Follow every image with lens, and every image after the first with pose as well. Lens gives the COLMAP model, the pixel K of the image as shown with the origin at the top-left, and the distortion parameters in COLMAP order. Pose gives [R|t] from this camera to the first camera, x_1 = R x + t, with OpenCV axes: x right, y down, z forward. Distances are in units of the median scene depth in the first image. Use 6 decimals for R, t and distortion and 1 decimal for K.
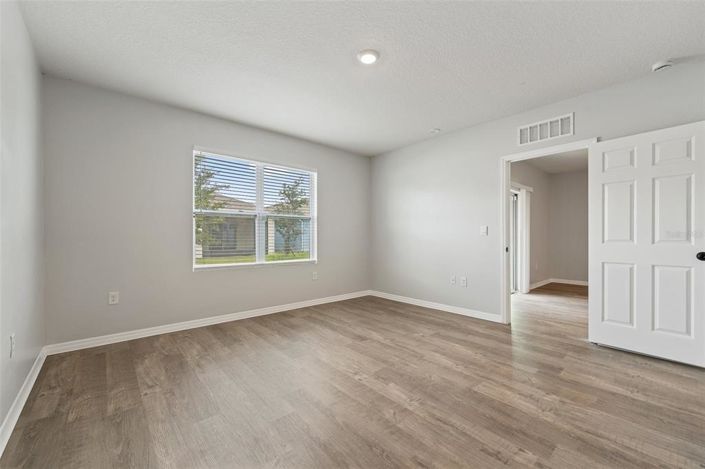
lens RADIAL K [[284.1, 0, 355.0], [0, 284.1, 234.9], [0, 0, 1]] dist [-0.000220, -0.000289]
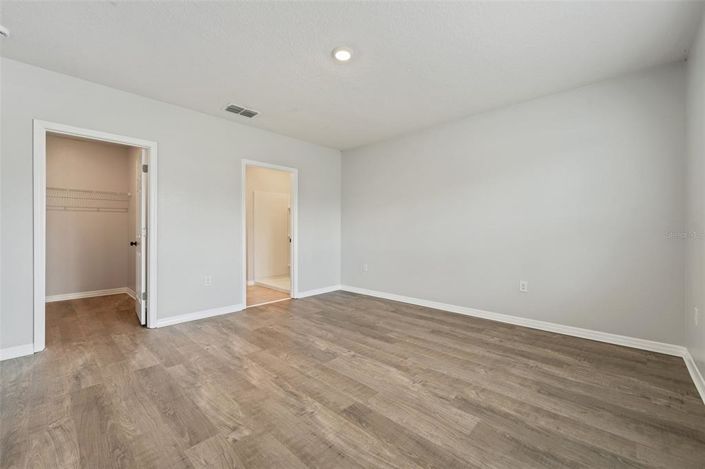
lens RADIAL K [[284.1, 0, 355.0], [0, 284.1, 234.9], [0, 0, 1]] dist [-0.000220, -0.000289]
pose [[-0.995312, 0.000820, -0.096709, 0.096981], [0.000336, 0.999987, 0.005029, 0.013931], [0.096712, 0.004973, -0.995300, 1.960149]]
